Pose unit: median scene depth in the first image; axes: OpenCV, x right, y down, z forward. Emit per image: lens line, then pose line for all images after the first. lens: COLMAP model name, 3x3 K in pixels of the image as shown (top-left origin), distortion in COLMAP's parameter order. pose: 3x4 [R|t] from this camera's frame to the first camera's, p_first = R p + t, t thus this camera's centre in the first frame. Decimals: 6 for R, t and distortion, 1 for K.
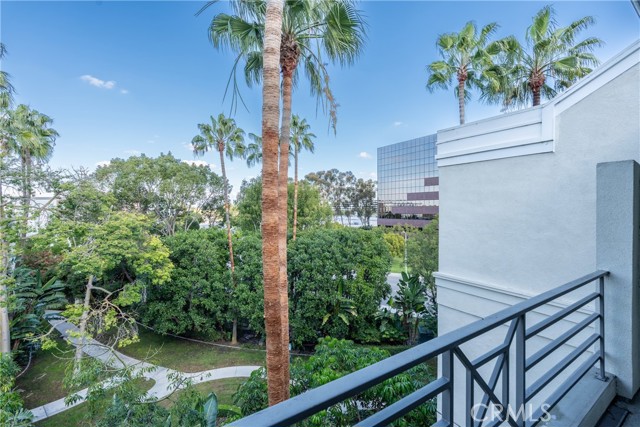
lens RADIAL K [[283.9, 0, 328.6], [0, 283.9, 209.0], [0, 0, 1]] dist [0.000738, 0.000244]
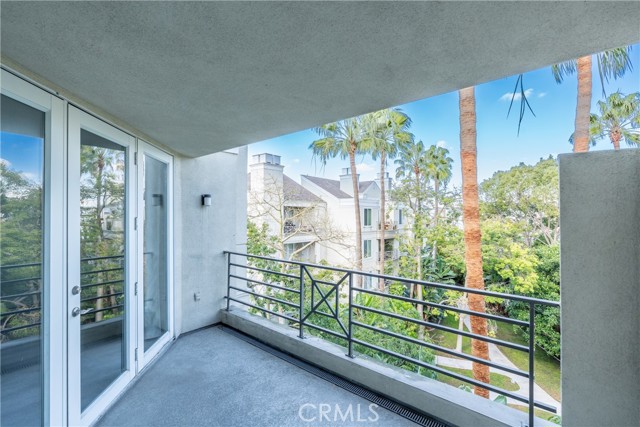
lens RADIAL K [[287.2, 0, 320.0], [0, 287.2, 213.5], [0, 0, 1]] dist [0.001335, 0.000178]
pose [[0.295103, -0.006932, -0.955440, 0.168017], [-0.004449, 0.999953, -0.008629, -0.001492], [0.955455, 0.006798, 0.295058, 0.014620]]
